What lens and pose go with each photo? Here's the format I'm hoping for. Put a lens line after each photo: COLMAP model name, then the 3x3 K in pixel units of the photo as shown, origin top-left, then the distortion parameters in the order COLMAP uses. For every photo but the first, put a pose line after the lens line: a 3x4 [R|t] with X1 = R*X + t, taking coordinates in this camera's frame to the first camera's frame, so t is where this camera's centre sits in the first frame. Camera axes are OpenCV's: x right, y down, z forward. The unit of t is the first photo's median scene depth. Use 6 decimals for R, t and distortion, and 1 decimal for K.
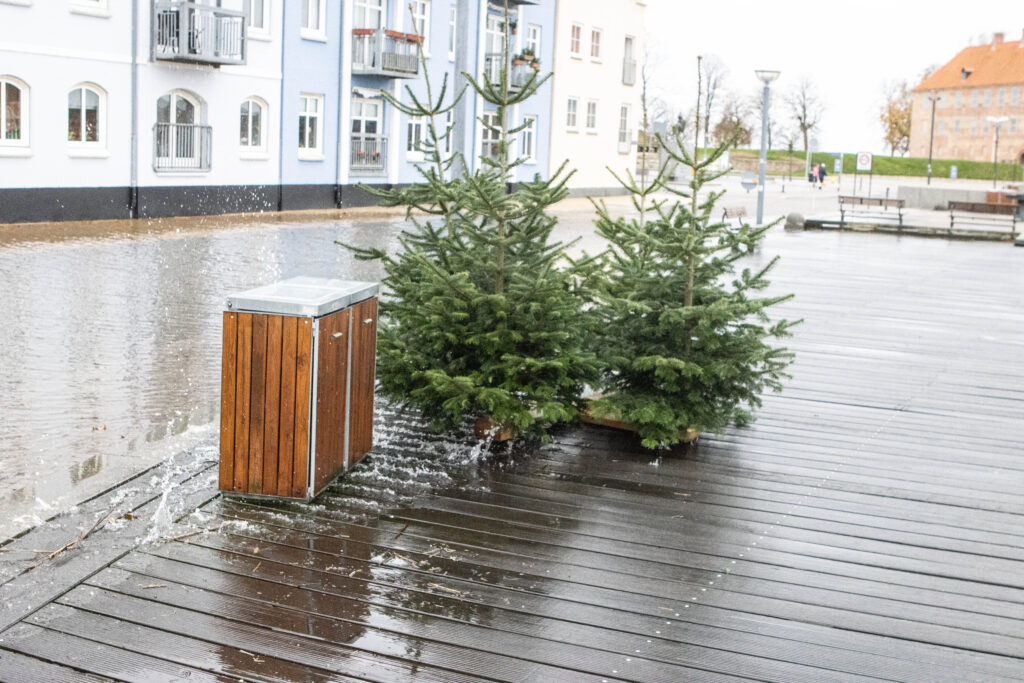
lens RADIAL K [[1361.6, 0, 512.0], [0, 1361.6, 341.5], [0, 0, 1]] dist [-0.106045, 0.109116]
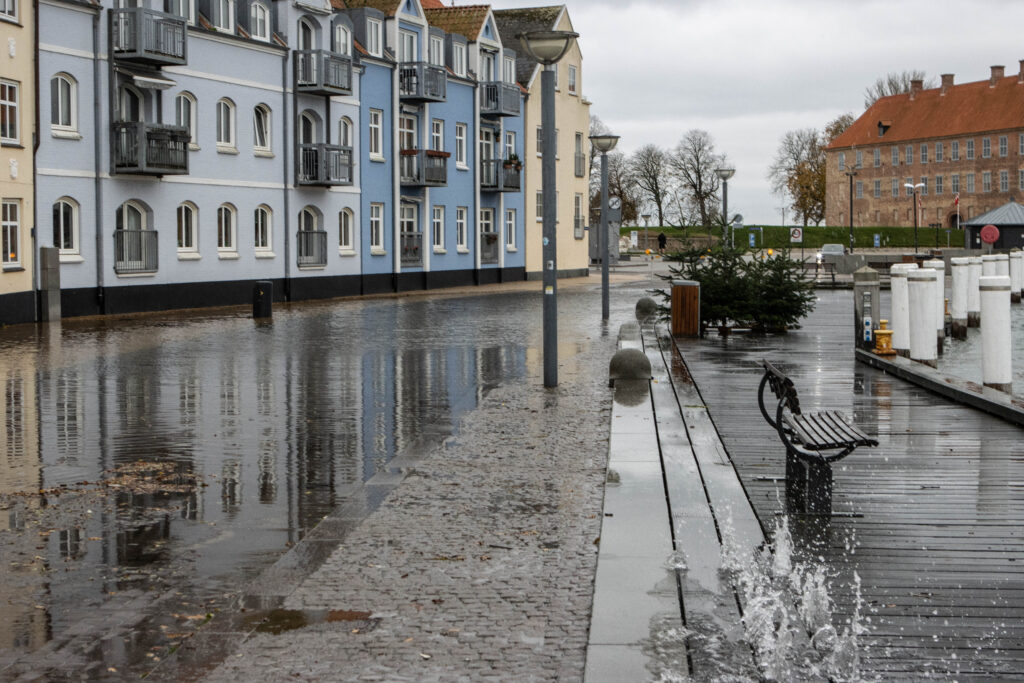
lens RADIAL K [[1838.9, 0, 512.0], [0, 1838.9, 341.5], [0, 0, 1]] dist [-0.061497, -0.178939]
pose [[0.992138, -0.051643, 0.113993, -0.250968], [0.060864, 0.995019, -0.078948, 0.101768], [-0.109348, 0.085265, 0.990340, -0.799034]]
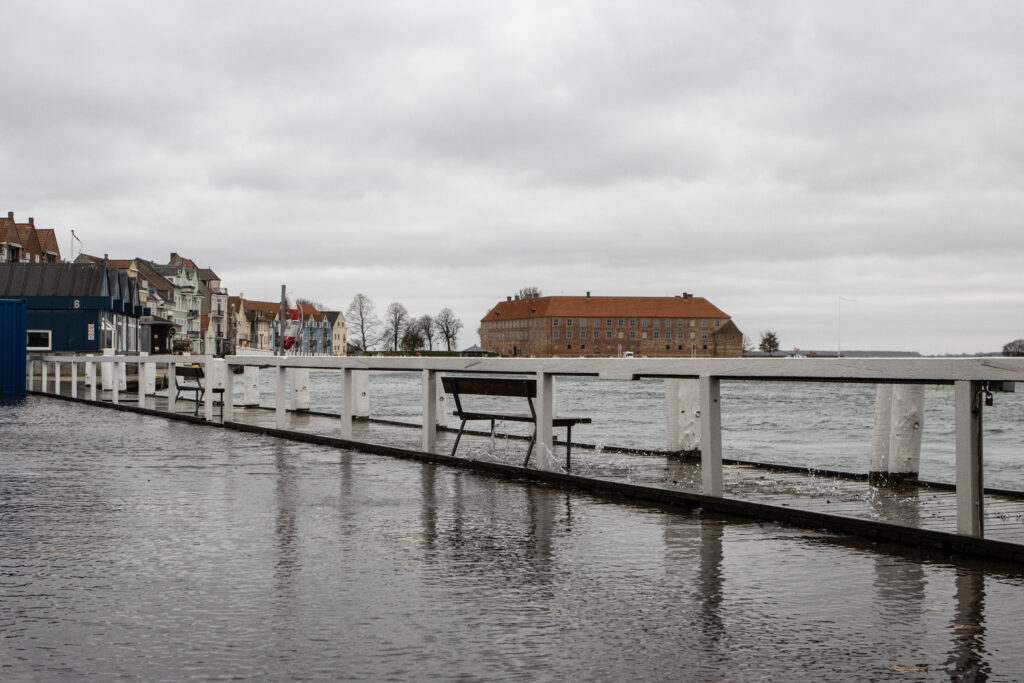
lens RADIAL K [[1361.6, 0, 512.0], [0, 1361.6, 341.5], [0, 0, 1]] dist [-0.106045, 0.109116]
pose [[0.980623, -0.035346, 0.192688, -0.496142], [0.063081, 0.988174, -0.139759, 0.898534], [-0.185470, 0.149206, 0.971256, -6.488992]]
